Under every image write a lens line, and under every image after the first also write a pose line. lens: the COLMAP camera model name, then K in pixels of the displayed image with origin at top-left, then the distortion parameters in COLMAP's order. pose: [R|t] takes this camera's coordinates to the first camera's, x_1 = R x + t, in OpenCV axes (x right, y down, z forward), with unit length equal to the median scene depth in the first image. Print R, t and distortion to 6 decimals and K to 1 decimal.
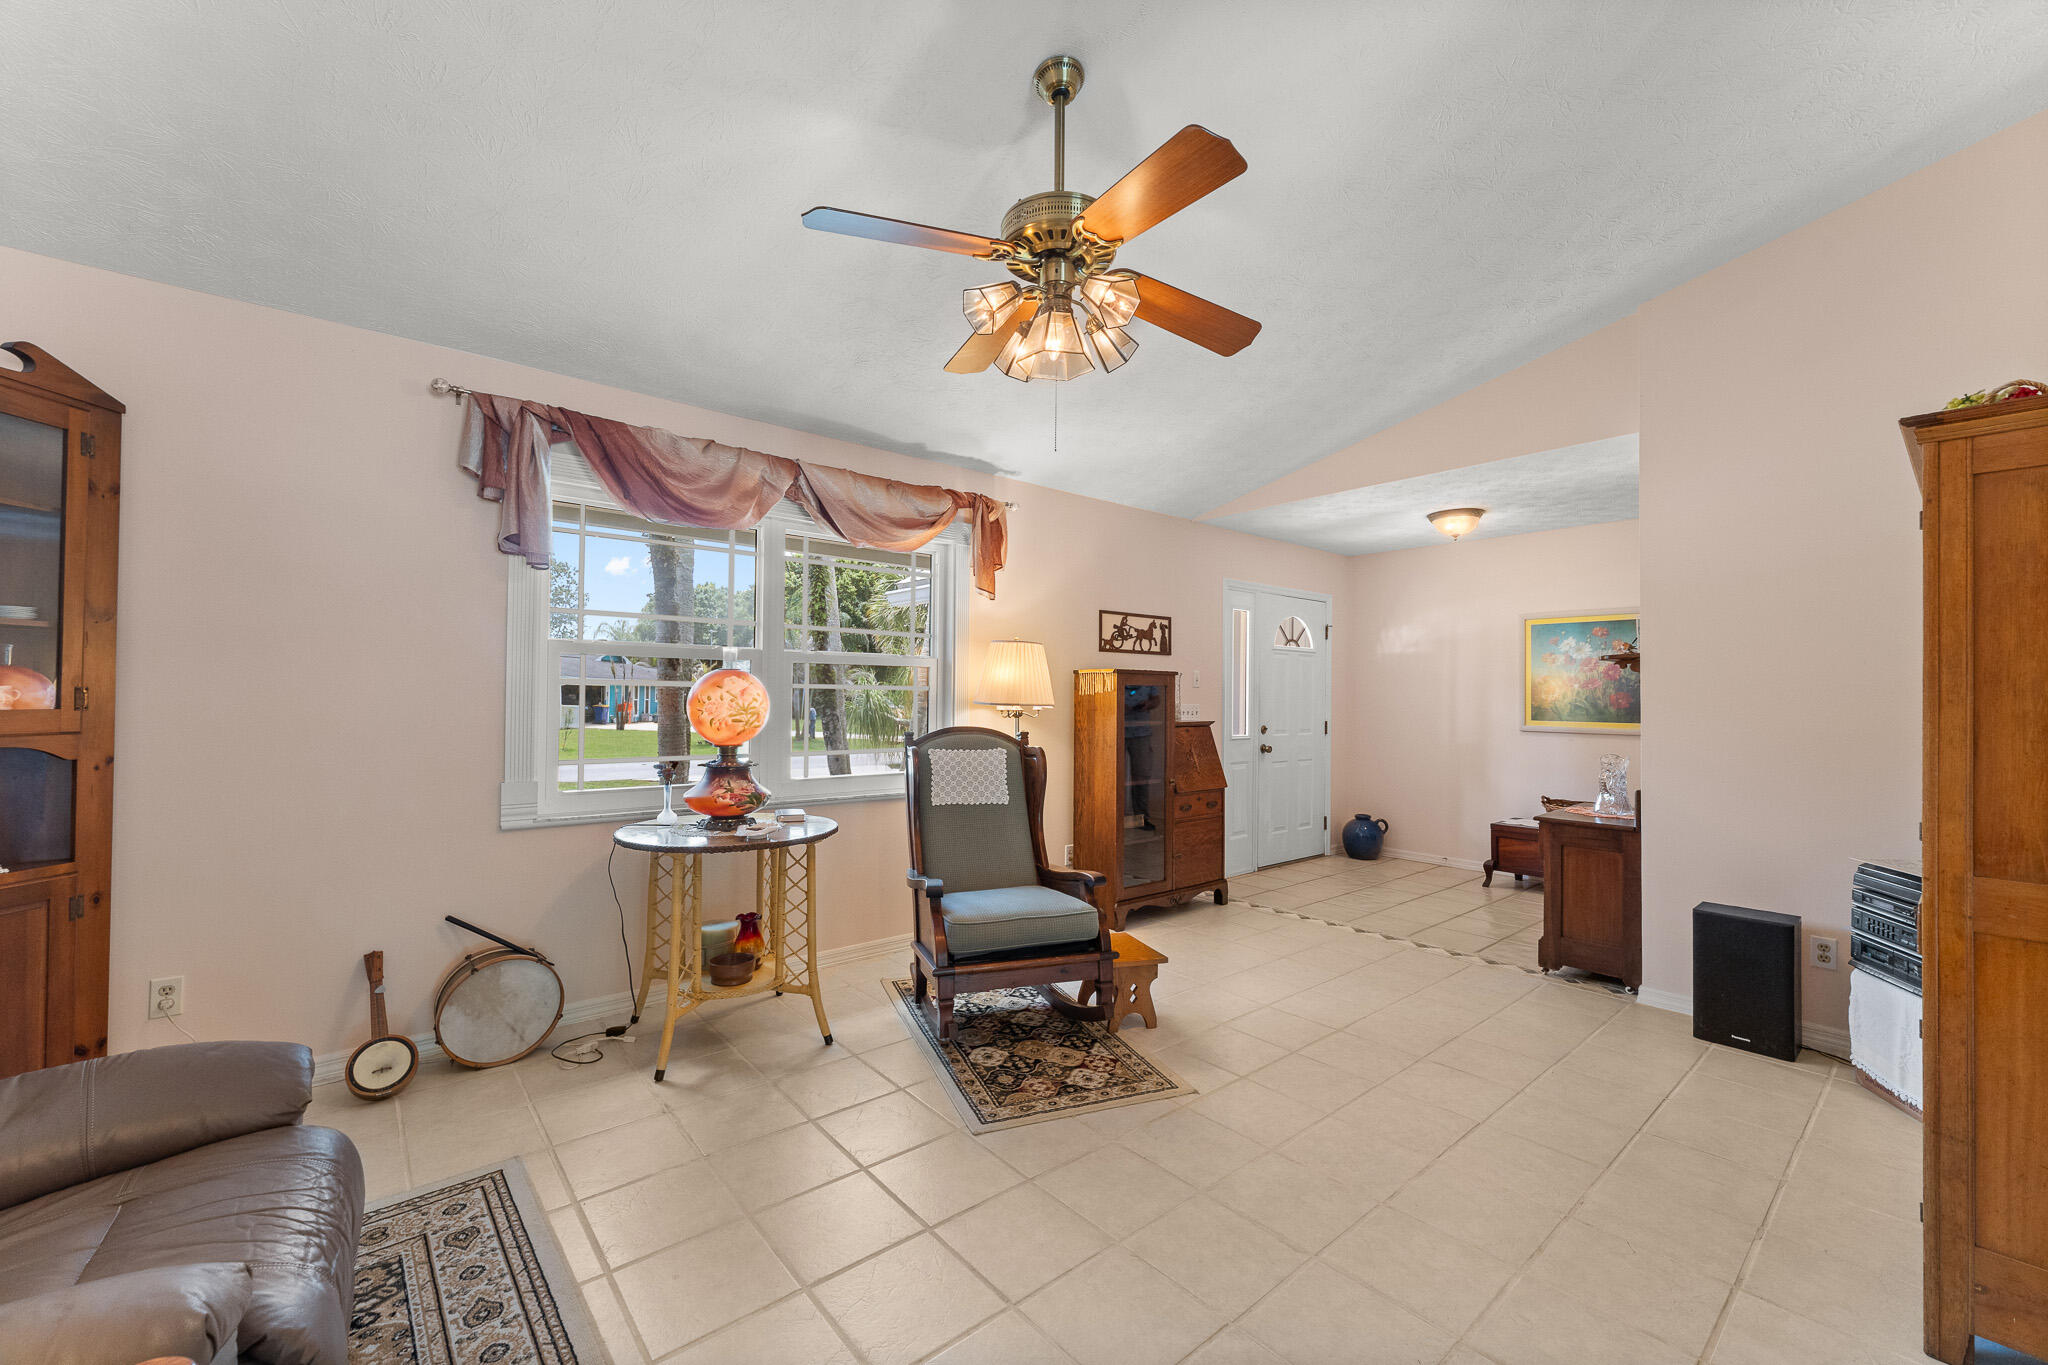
lens RADIAL K [[822.2, 0, 1024.6], [0, 822.2, 679.7], [0, 0, 1]] dist [-0.001940, -0.000097]
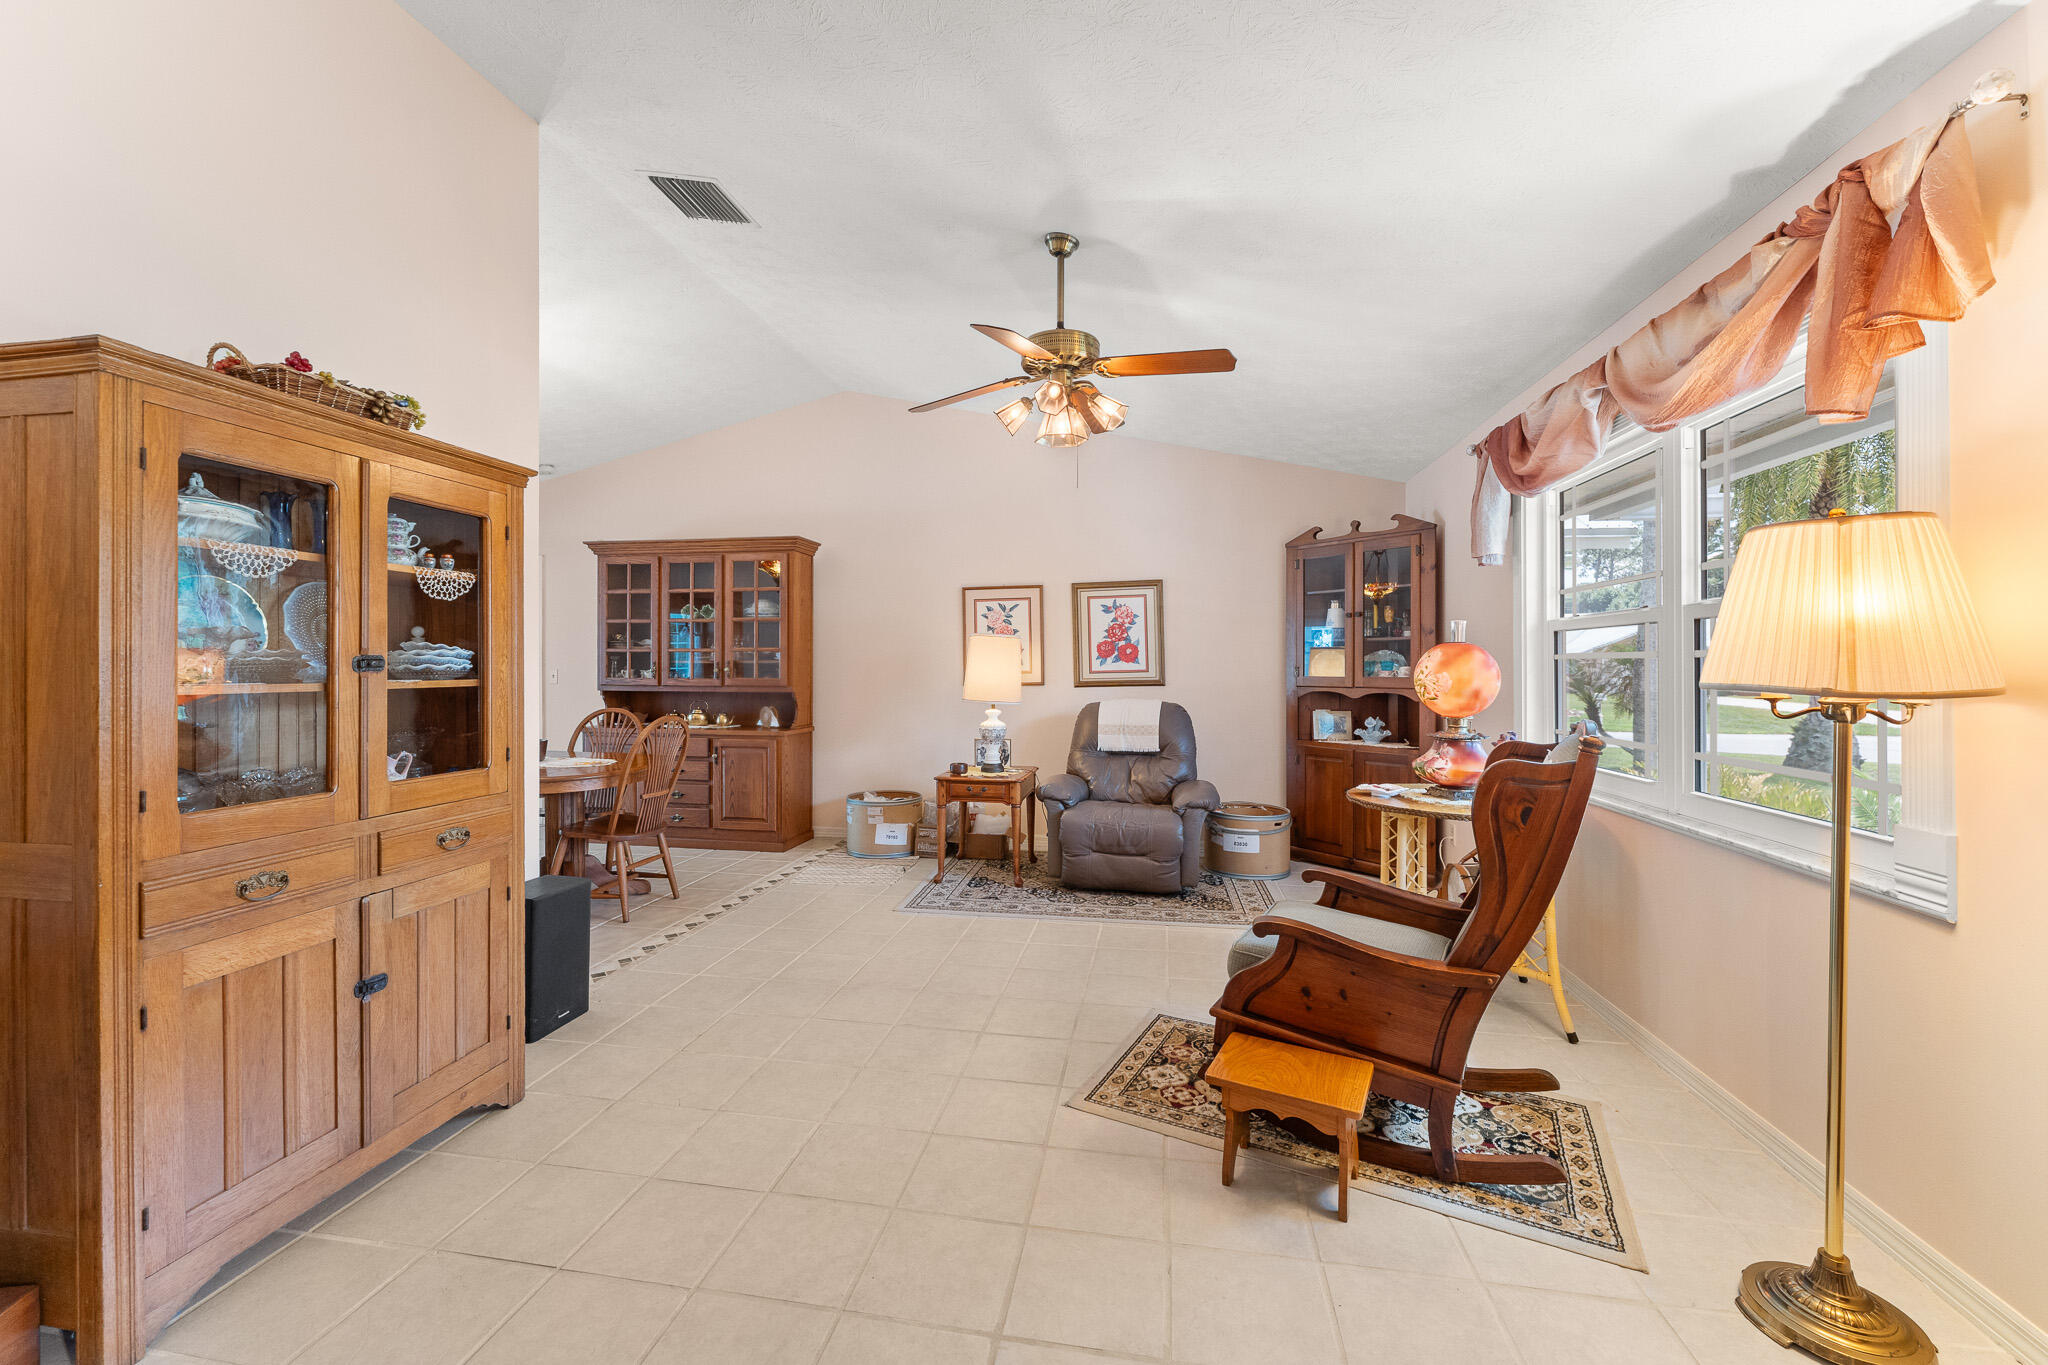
lens RADIAL K [[828.9, 0, 1015.7], [0, 828.9, 665.6], [0, 0, 1]] dist [-0.000858, 0.000176]
pose [[-0.773995, -0.010880, -0.633098, 0.636185], [0.005498, 0.999699, -0.023902, 0.032962], [0.633168, -0.021981, -0.773703, 1.285120]]
